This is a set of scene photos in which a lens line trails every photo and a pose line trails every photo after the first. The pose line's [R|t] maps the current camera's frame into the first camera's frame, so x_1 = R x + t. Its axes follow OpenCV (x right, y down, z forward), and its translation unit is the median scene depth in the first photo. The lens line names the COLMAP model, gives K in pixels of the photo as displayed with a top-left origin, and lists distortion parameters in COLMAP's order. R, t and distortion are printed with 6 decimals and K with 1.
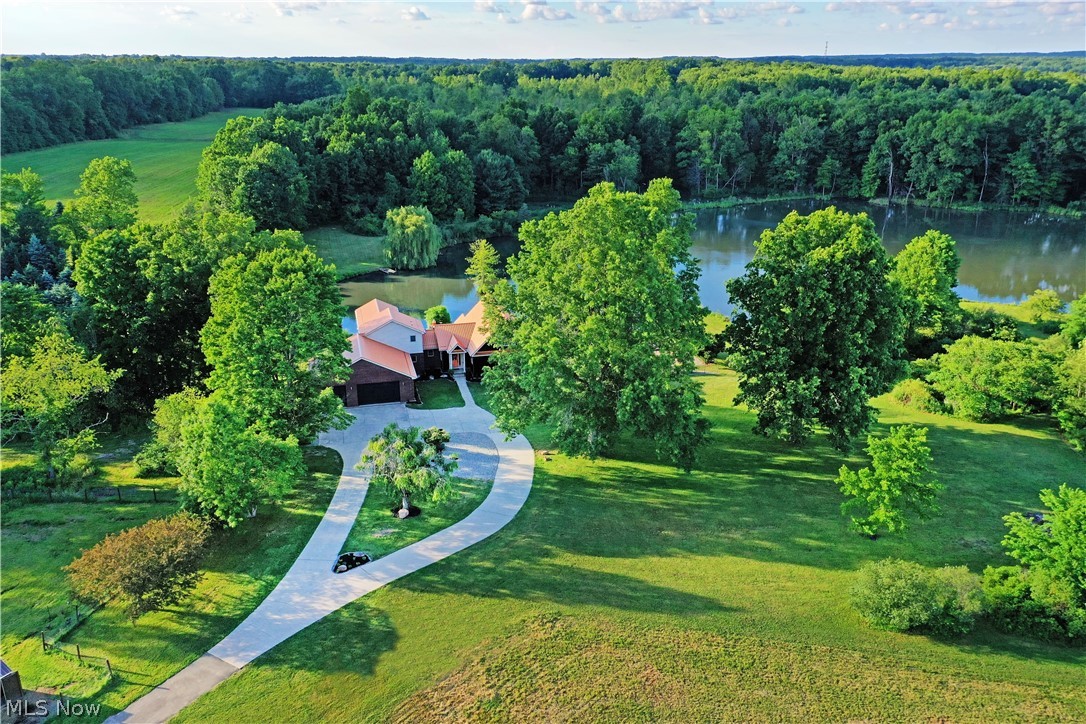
lens RADIAL K [[879.2, 0, 543.0], [0, 879.2, 362.0], [0, 0, 1]] dist [0.000598, 0.002675]
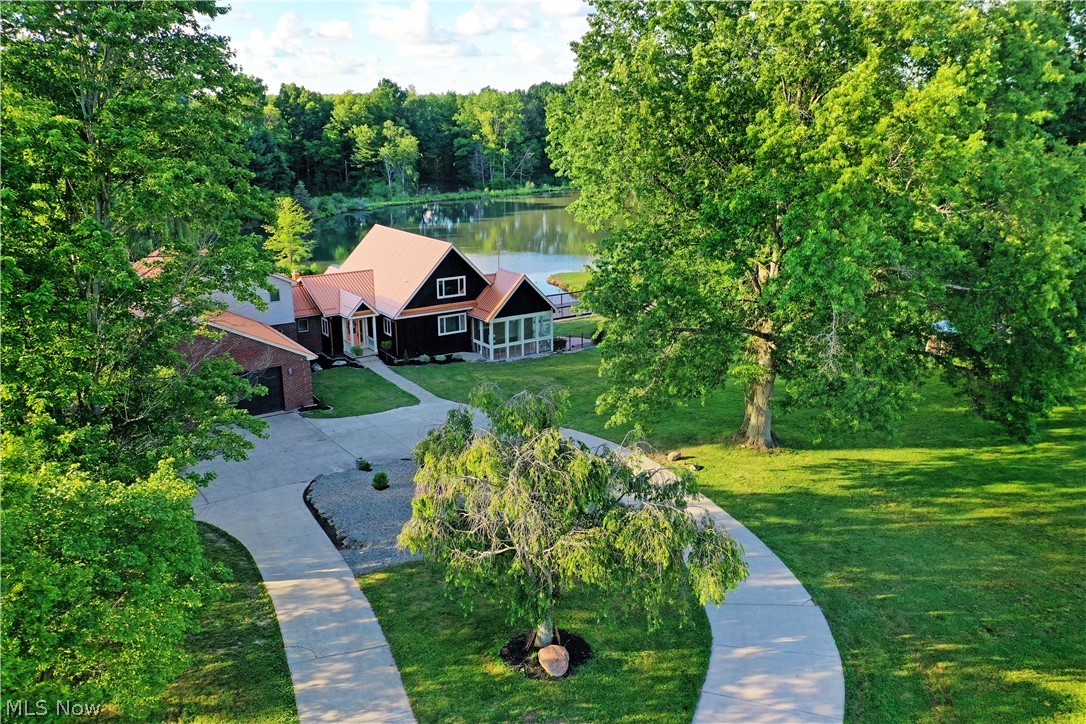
lens RADIAL K [[879.2, 0, 543.0], [0, 879.2, 362.0], [0, 0, 1]] dist [0.000598, 0.002675]
pose [[0.937809, -0.096601, 0.333440, -0.118938], [0.116775, 0.992314, -0.040951, 0.034891], [-0.326921, 0.077342, 0.941882, 0.314573]]
